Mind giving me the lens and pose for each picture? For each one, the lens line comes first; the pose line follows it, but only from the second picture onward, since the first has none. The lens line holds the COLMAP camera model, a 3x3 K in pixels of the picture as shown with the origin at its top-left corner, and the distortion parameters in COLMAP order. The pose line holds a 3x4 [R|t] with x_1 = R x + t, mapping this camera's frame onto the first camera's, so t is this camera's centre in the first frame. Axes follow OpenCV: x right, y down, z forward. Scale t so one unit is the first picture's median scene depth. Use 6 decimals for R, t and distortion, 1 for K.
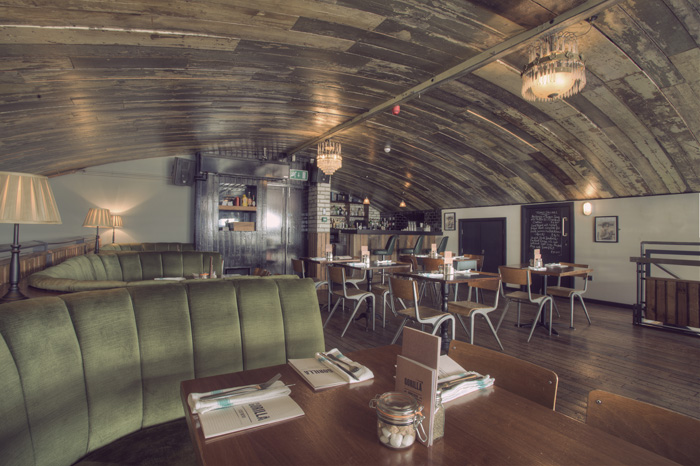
lens RADIAL K [[327.3, 0, 350.0], [0, 327.3, 233.0], [0, 0, 1]] dist [-0.040582, 0.000428]
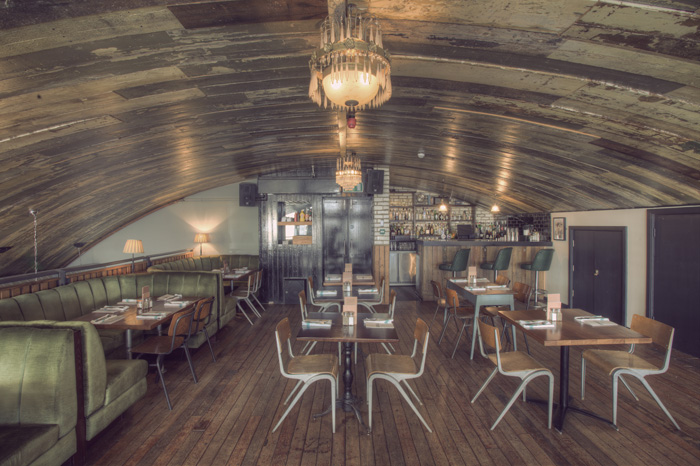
lens RADIAL K [[327.3, 0, 350.0], [0, 327.3, 233.0], [0, 0, 1]] dist [-0.040582, 0.000428]
pose [[0.870508, -0.003330, -0.492143, 0.311077], [0.011235, 0.999851, 0.013107, -0.050969], [0.492026, -0.016939, 0.870416, 0.125023]]
